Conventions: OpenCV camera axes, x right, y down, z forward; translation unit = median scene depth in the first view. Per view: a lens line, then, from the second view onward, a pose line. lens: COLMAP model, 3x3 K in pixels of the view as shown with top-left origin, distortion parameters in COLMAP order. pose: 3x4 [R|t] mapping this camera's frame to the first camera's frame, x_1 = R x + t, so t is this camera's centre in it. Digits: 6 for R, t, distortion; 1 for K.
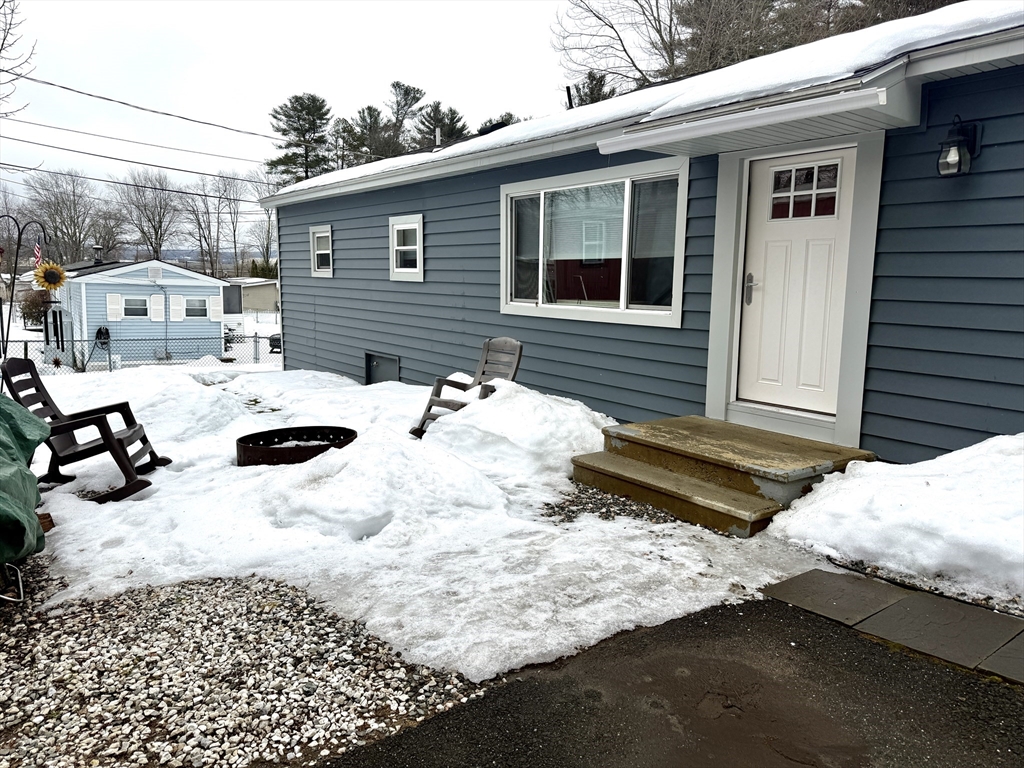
lens RADIAL K [[714.4, 0, 513.1], [0, 714.4, 387.4], [0, 0, 1]] dist [0.115077, -0.177176]
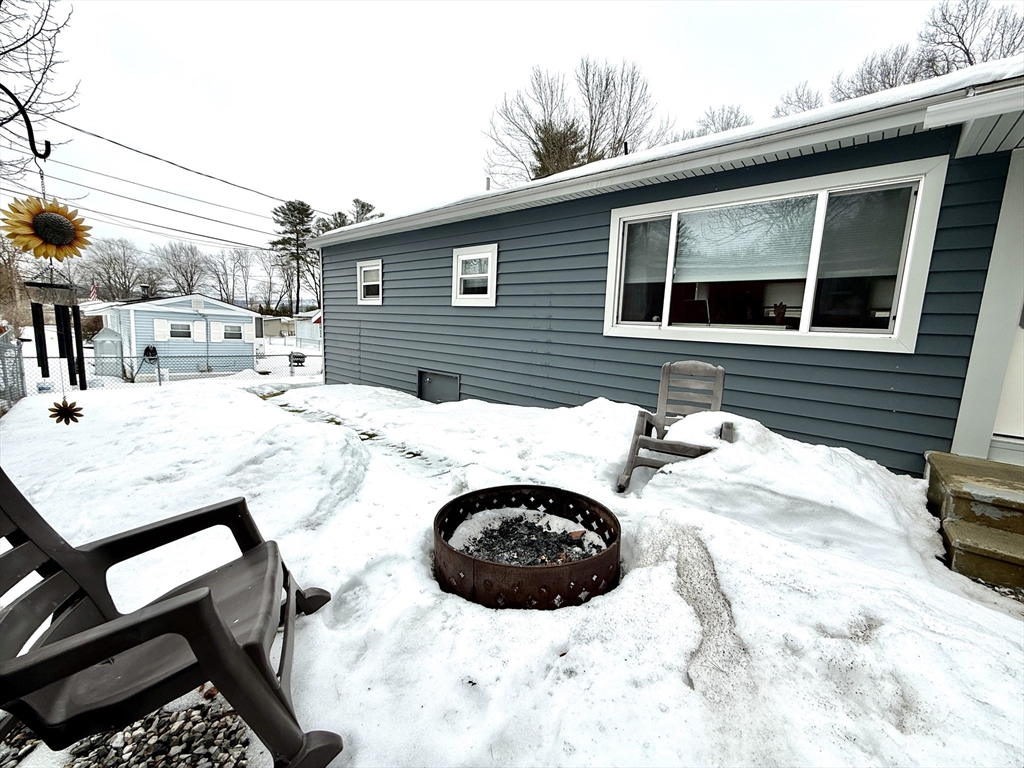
lens RADIAL K [[406.0, 0, 510.8], [0, 406.0, 383.2], [0, 0, 1]] dist [0.001028, 0.000116]
pose [[0.976669, -0.004530, 0.214703, -0.233759], [0.005006, 0.999986, -0.001670, -0.030342], [-0.214692, 0.002706, 0.976678, 0.394768]]
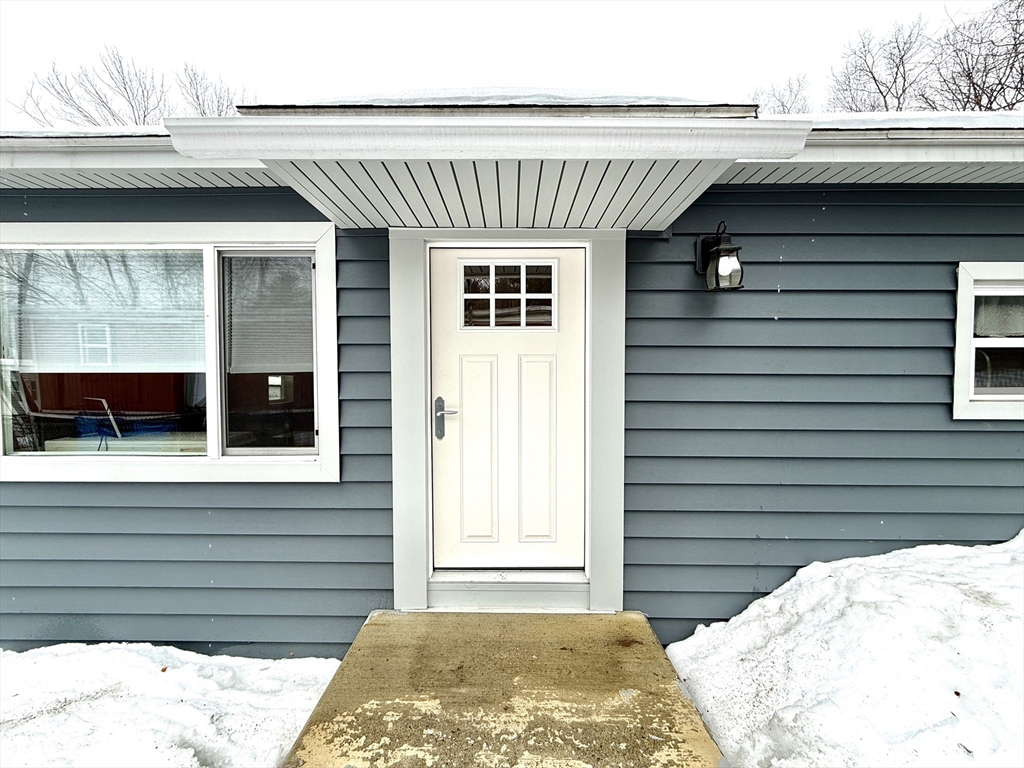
lens RADIAL K [[406.0, 0, 510.8], [0, 406.0, 383.2], [0, 0, 1]] dist [0.001028, 0.000116]
pose [[0.609617, -0.032346, 0.792036, 0.026151], [0.129051, 0.989887, -0.058902, -0.082578], [-0.782121, 0.138121, 0.607626, 0.414352]]
